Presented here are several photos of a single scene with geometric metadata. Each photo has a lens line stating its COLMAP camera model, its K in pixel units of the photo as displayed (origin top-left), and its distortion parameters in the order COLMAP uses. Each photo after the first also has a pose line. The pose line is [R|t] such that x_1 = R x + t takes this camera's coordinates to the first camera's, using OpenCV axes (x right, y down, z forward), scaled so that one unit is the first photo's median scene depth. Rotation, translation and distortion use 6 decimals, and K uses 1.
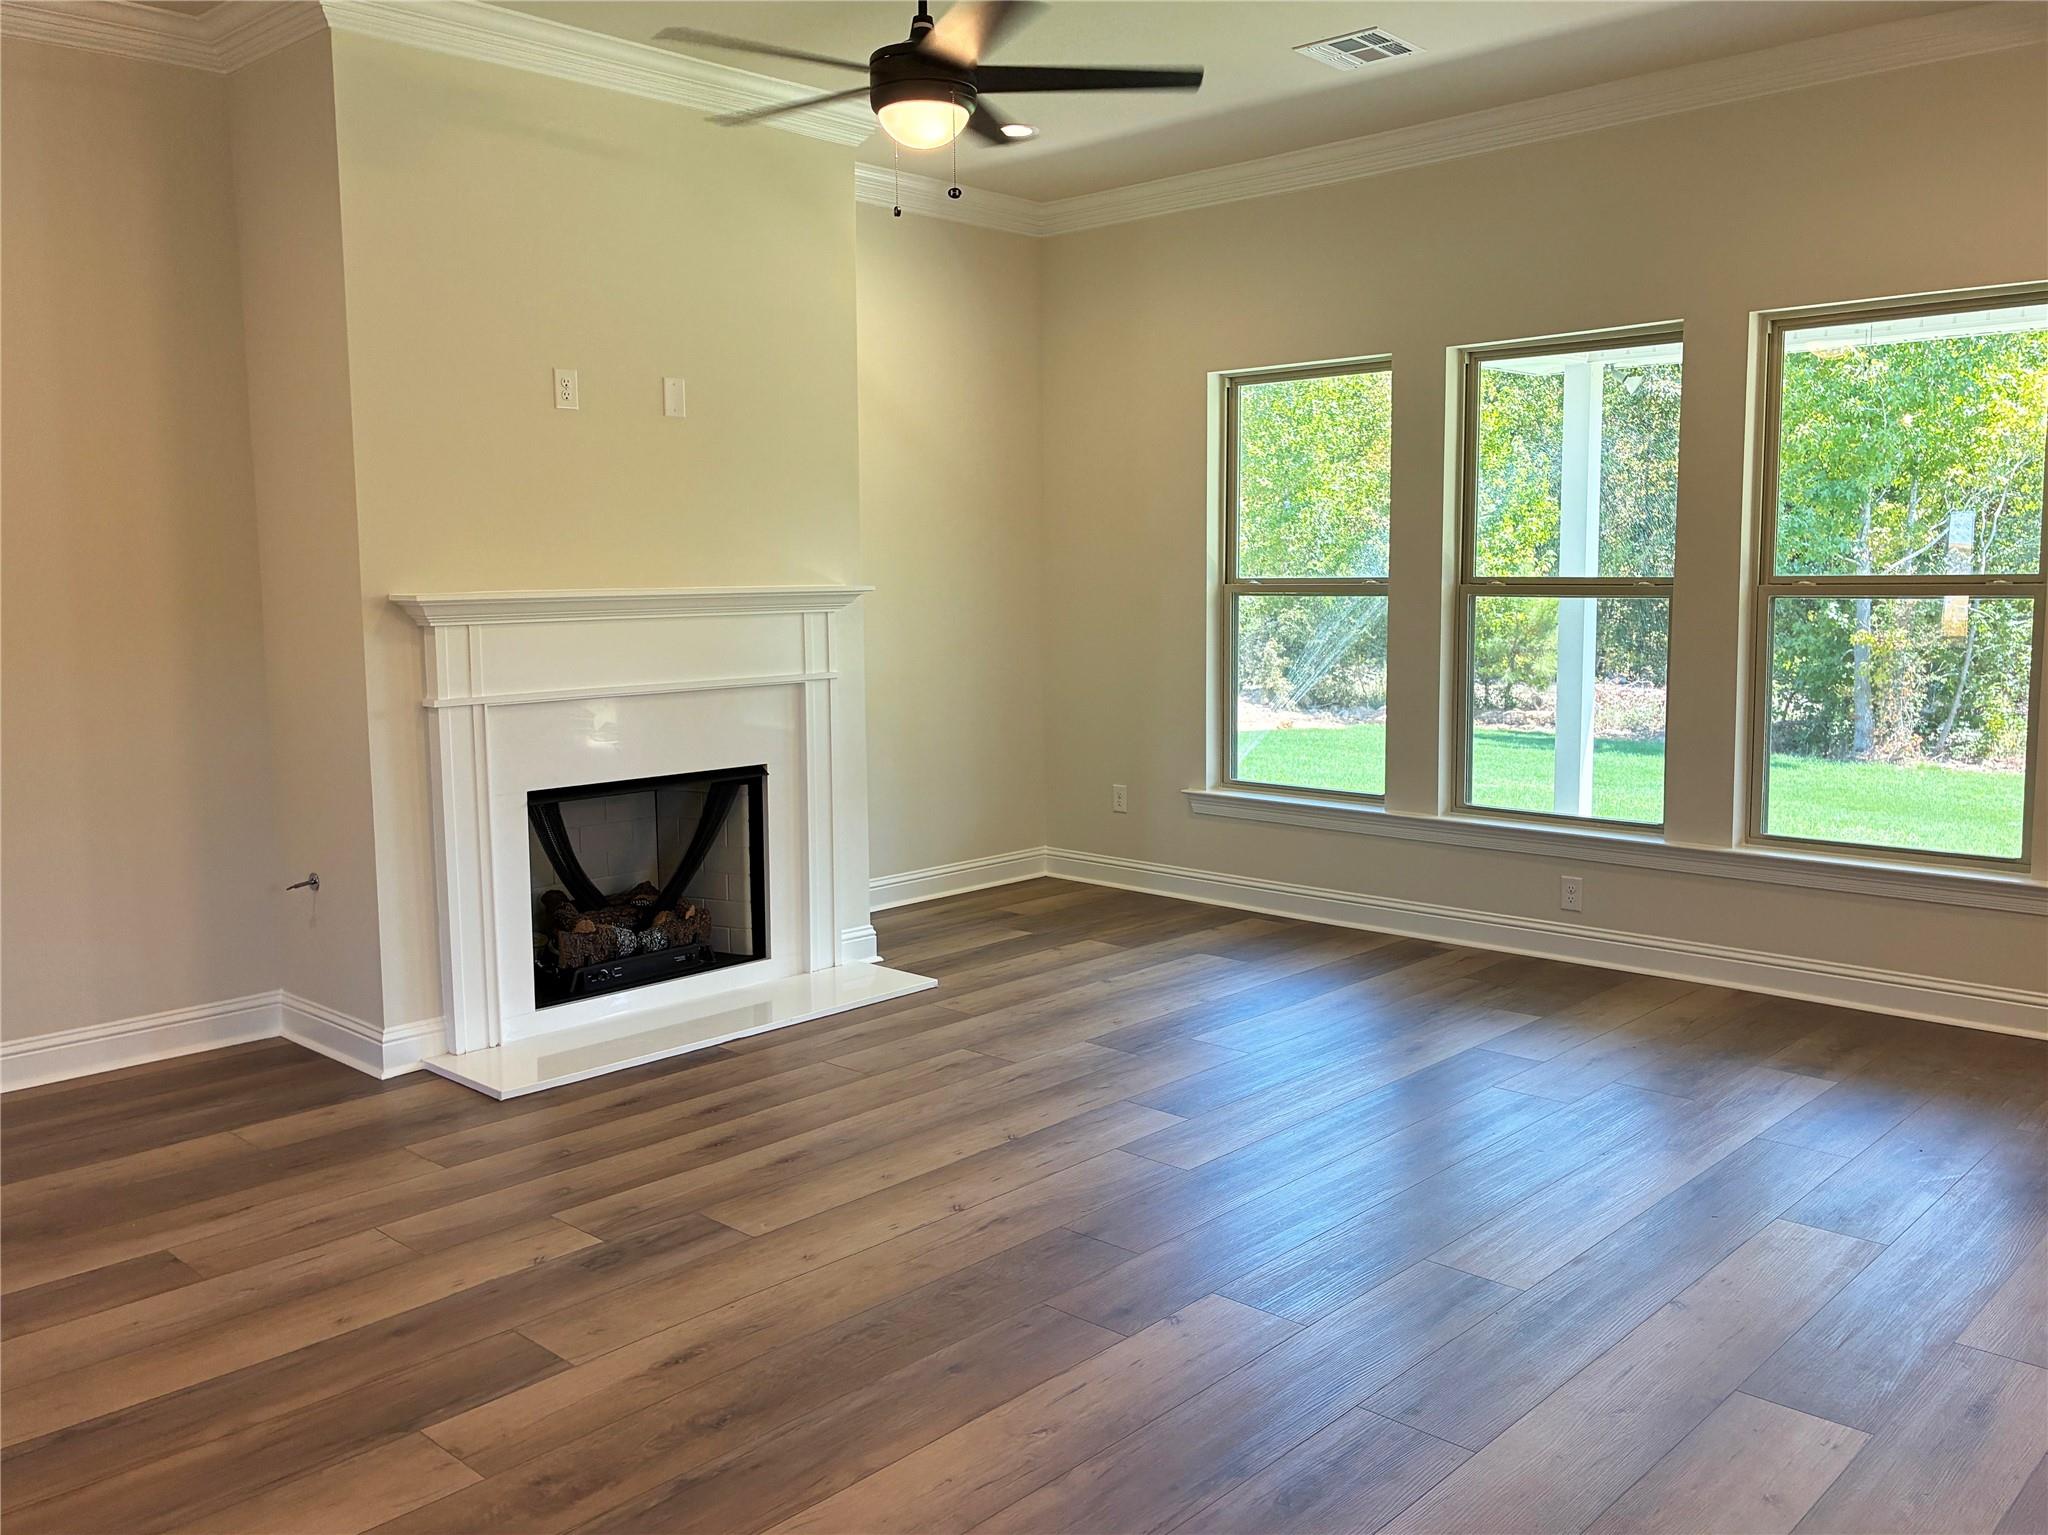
lens RADIAL K [[1624.5, 0, 1019.1], [0, 1624.5, 744.3], [0, 0, 1]] dist [0.029102, -0.004157]
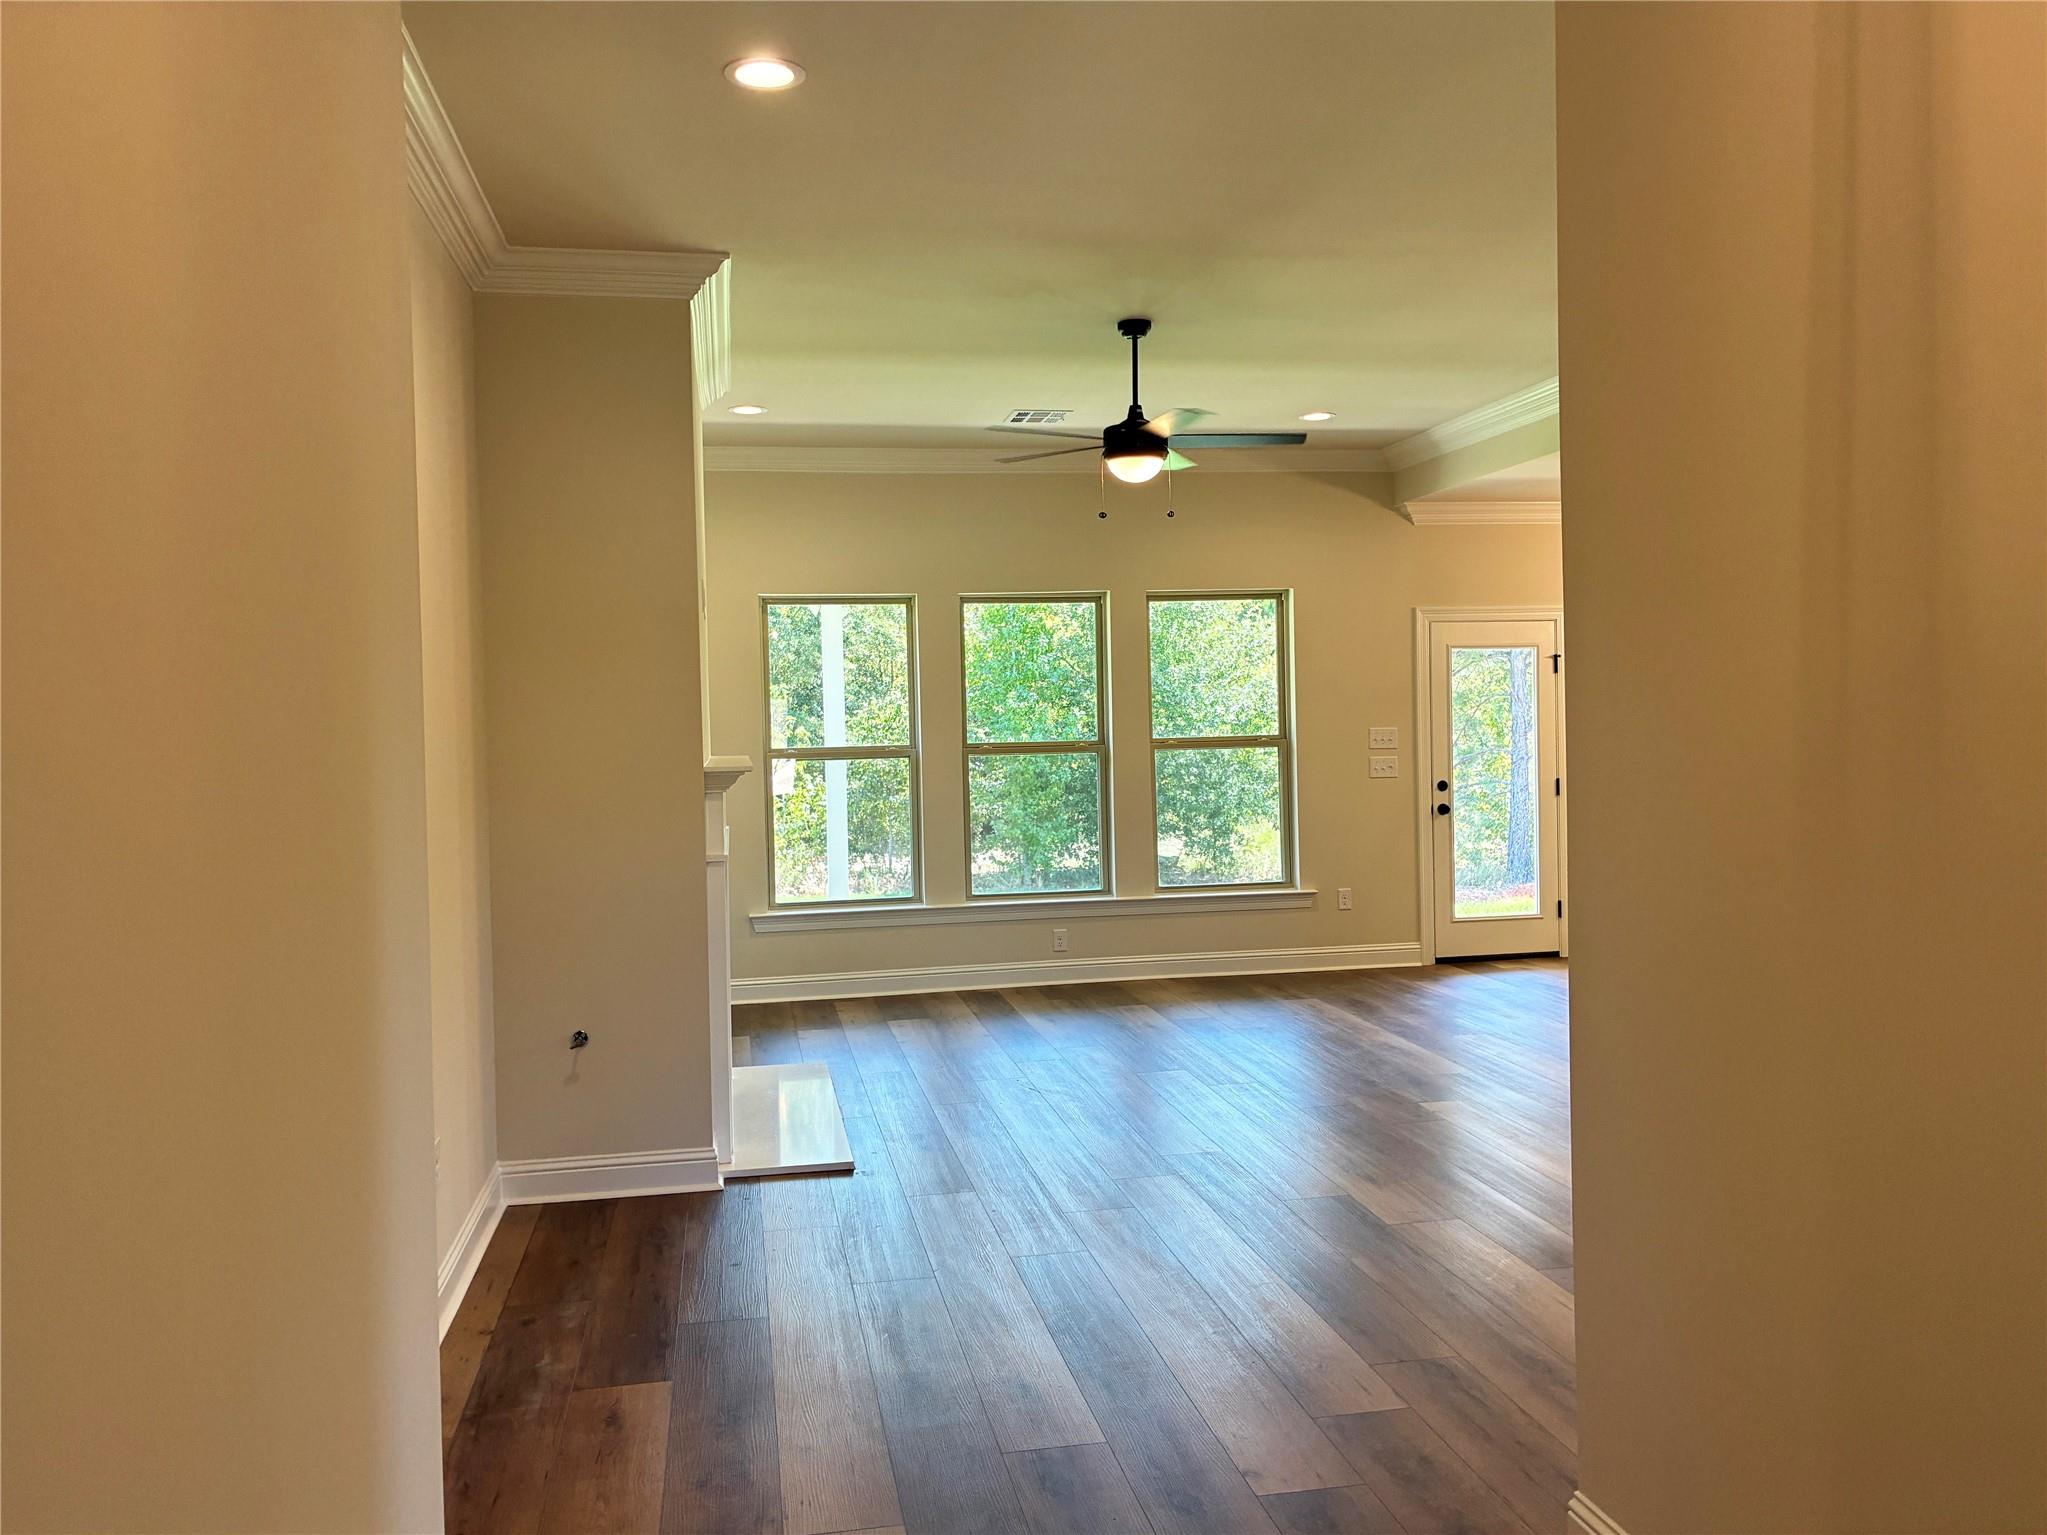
lens RADIAL K [[1581.5, 0, 1023.9], [0, 1581.5, 747.9], [0, 0, 1]] dist [0.001765, -0.001462]
pose [[0.591744, -0.016193, 0.805963, -1.011641], [0.101040, 0.993404, -0.054225, -0.015503], [-0.799769, 0.113522, 0.589476, 0.112723]]
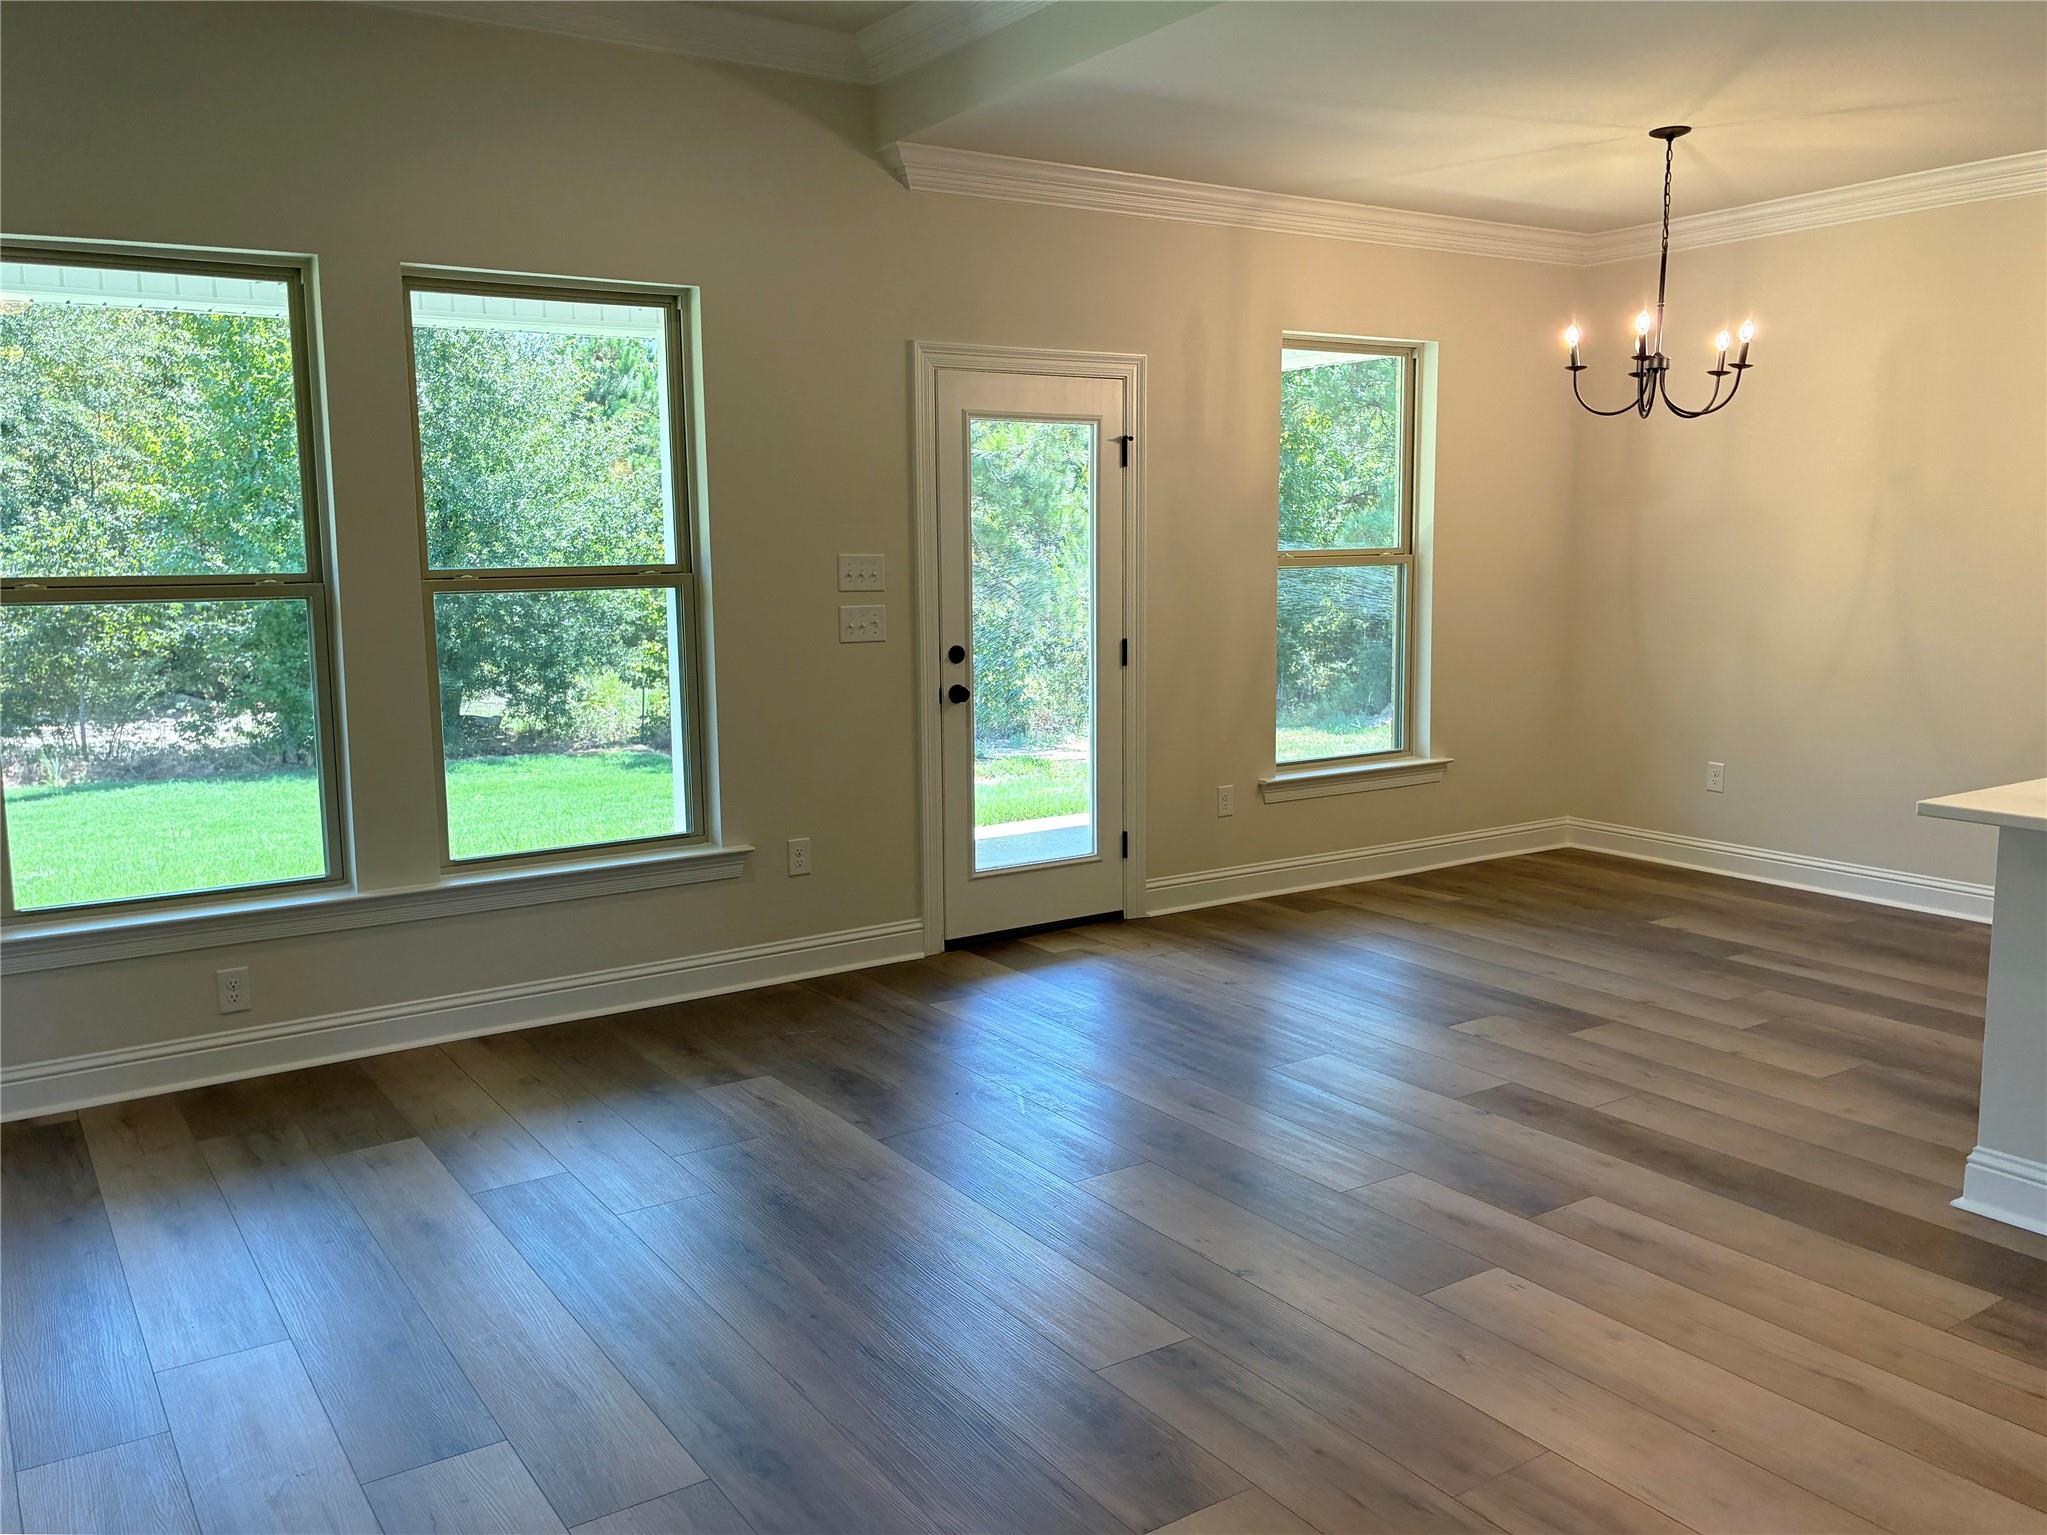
lens RADIAL K [[1623.8, 0, 1018.6], [0, 1623.8, 744.3], [0, 0, 1]] dist [0.029102, -0.004157]
pose [[0.227494, -0.113618, 0.967128, -0.336241], [0.112424, 0.989593, 0.089812, -0.054750], [-0.967268, 0.088296, 0.237900, 0.499623]]
